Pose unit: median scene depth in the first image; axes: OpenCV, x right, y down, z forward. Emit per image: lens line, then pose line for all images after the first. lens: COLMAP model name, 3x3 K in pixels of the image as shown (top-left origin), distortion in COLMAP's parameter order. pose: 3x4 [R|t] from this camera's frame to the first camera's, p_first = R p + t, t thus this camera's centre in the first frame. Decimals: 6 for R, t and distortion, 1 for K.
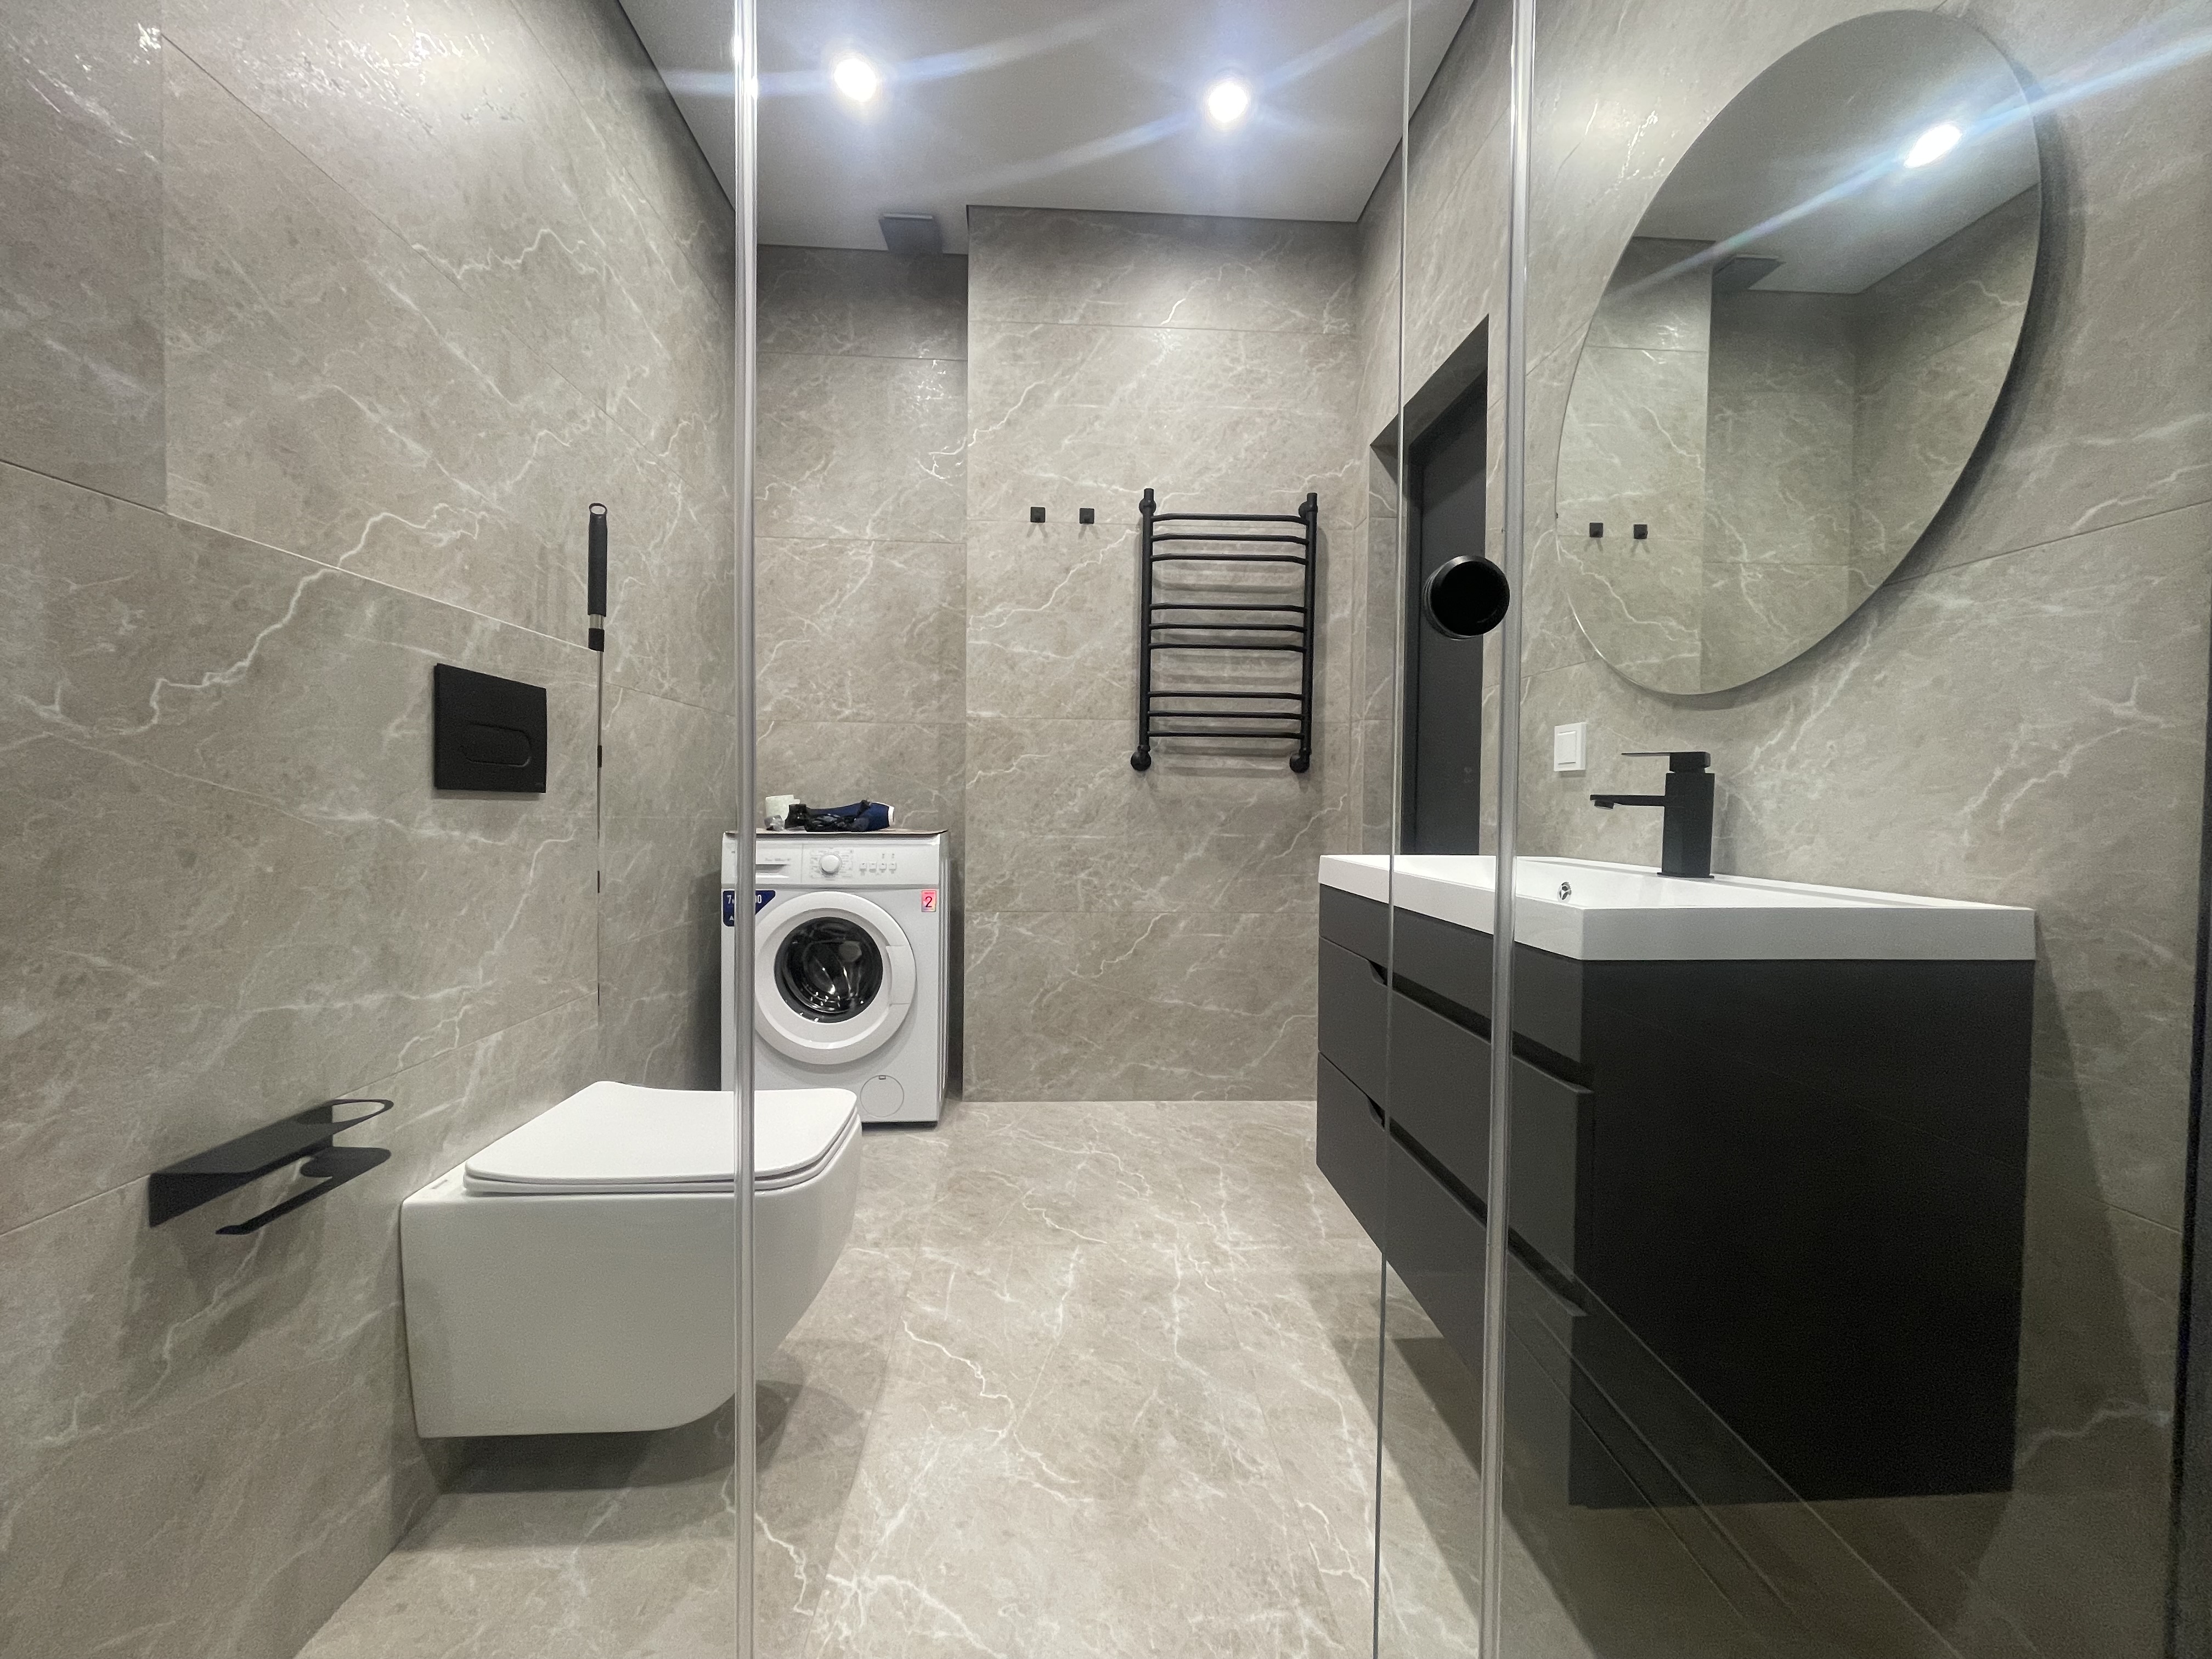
lens RADIAL K [[893.6, 0, 1104.8], [0, 893.6, 828.1], [0, 0, 1]] dist [0.003946, -0.001703]
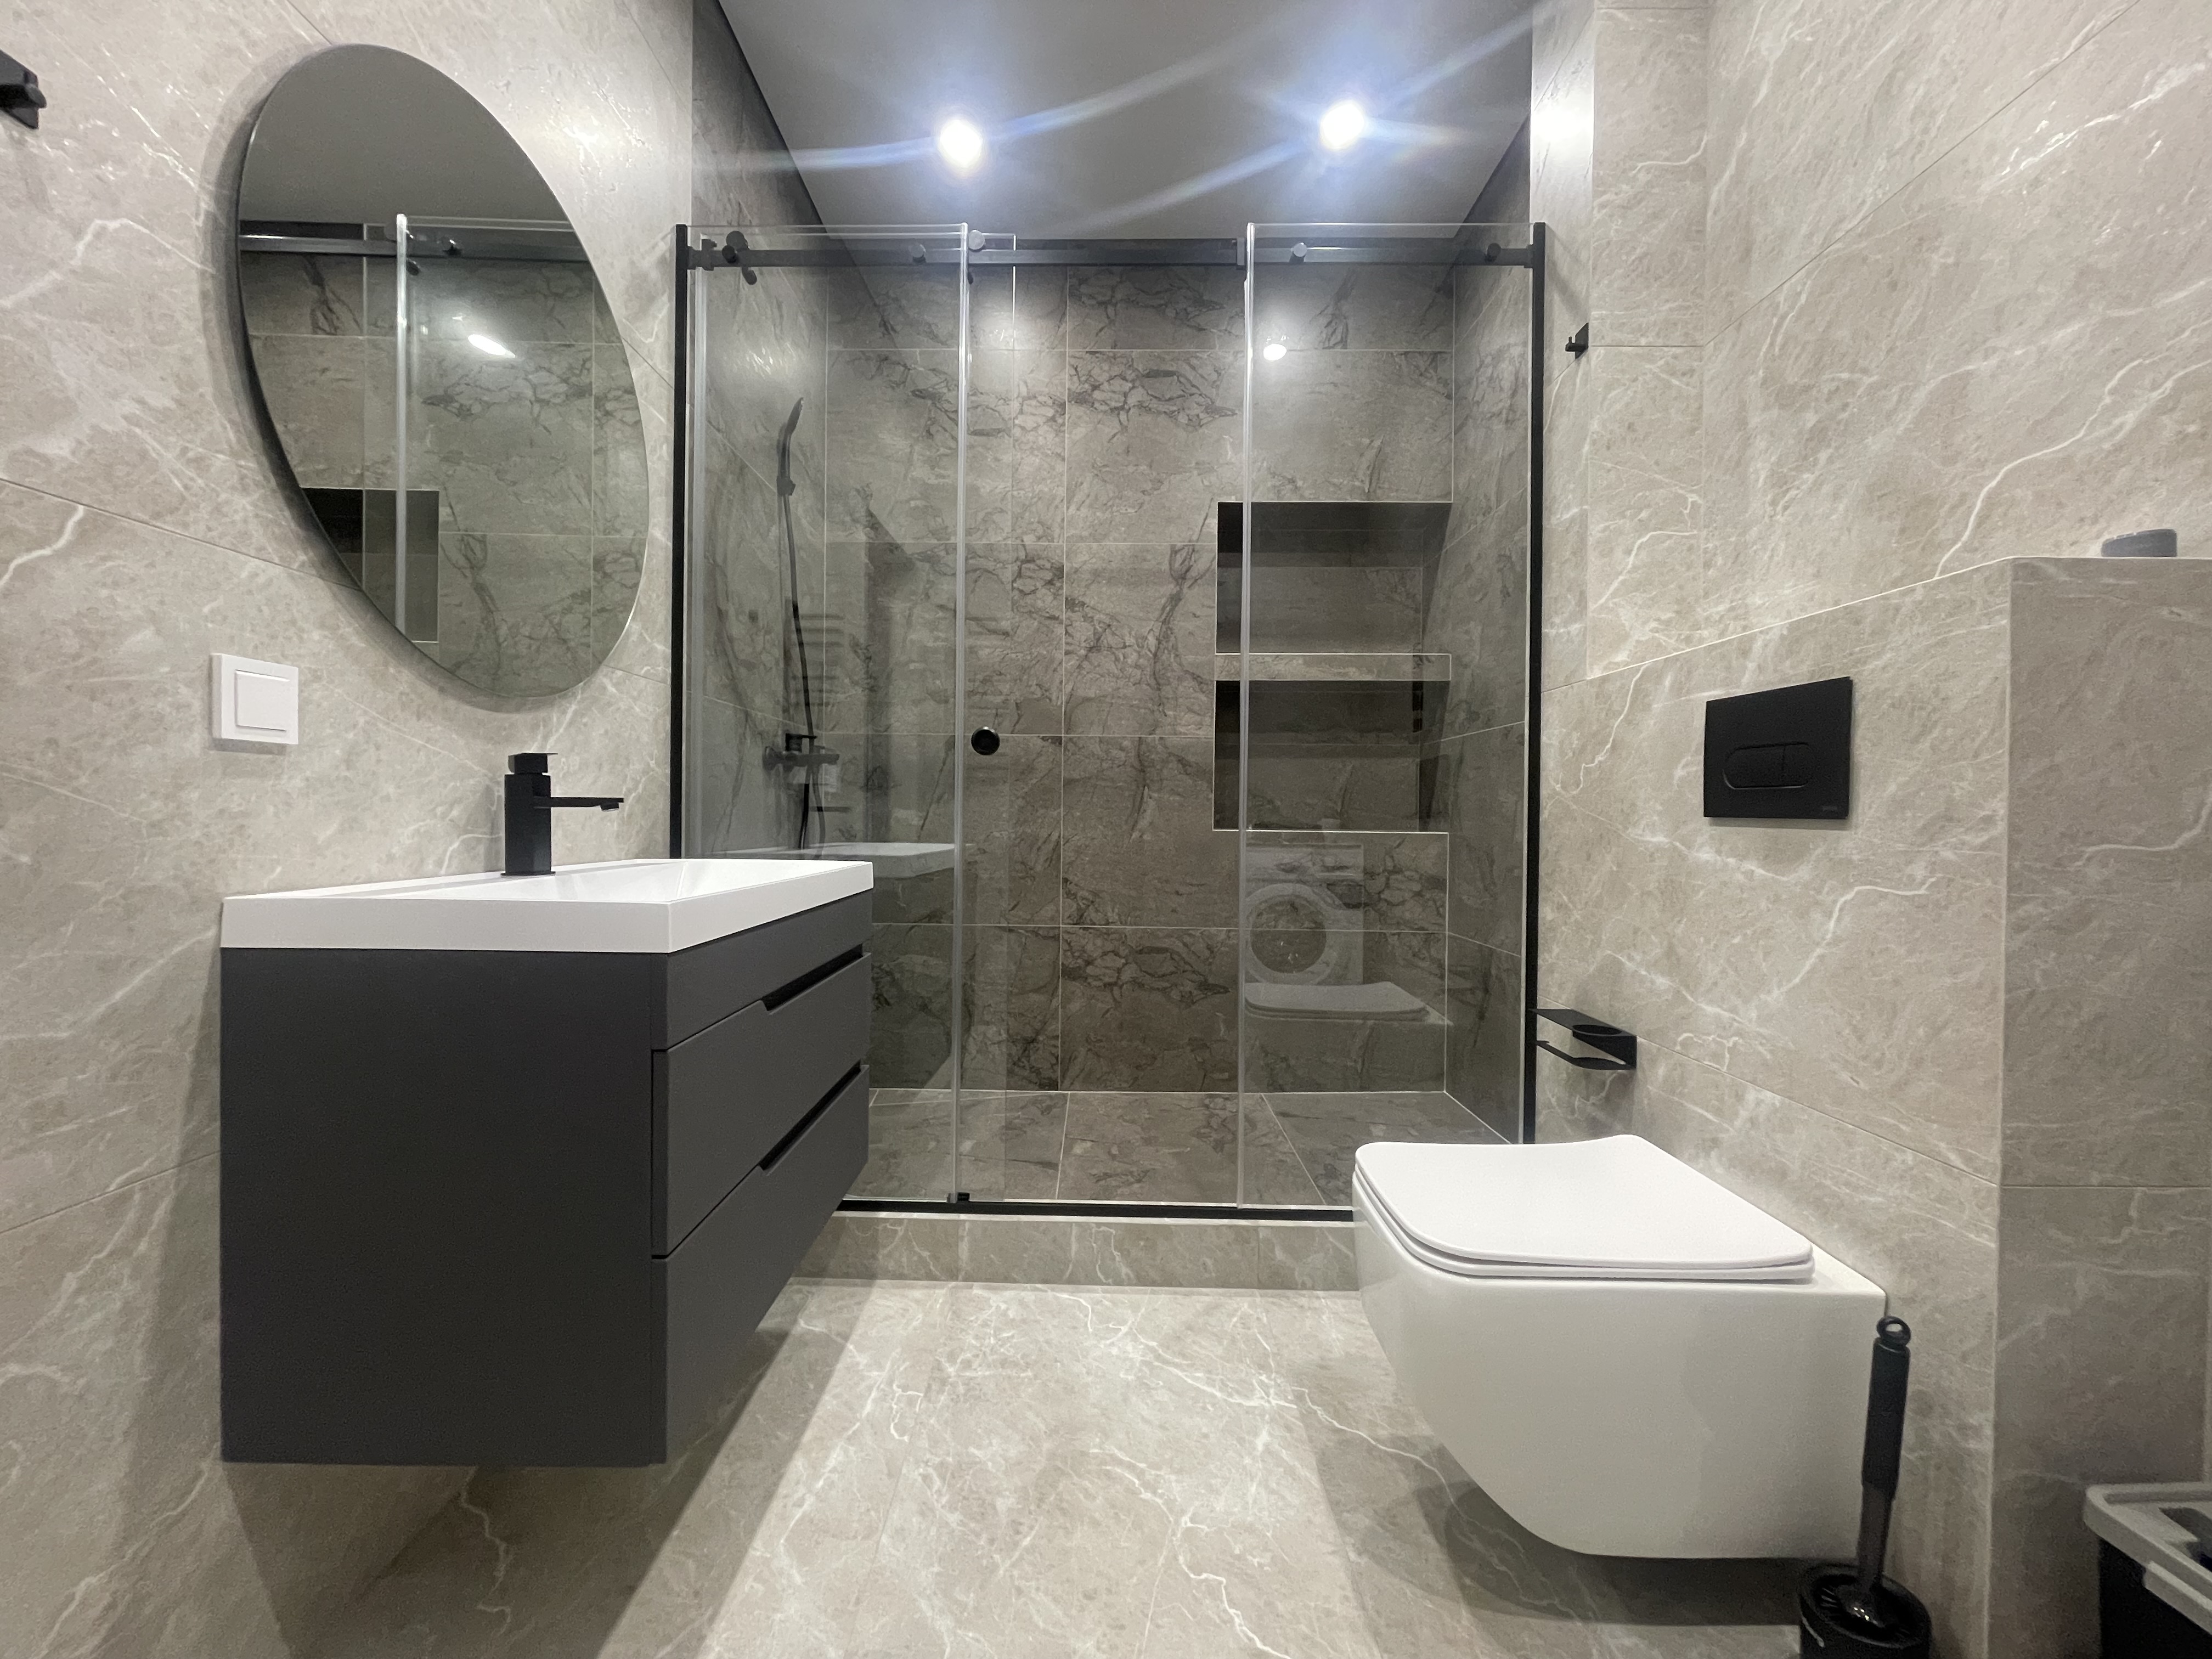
lens RADIAL K [[893.6, 0, 1100.1], [0, 893.6, 826.5], [0, 0, 1]] dist [0.003946, -0.001703]
pose [[-0.997877, -0.023030, 0.060924, -0.072577], [-0.020577, 0.998964, 0.040577, -0.057896], [-0.061796, 0.039238, -0.997317, 2.022359]]
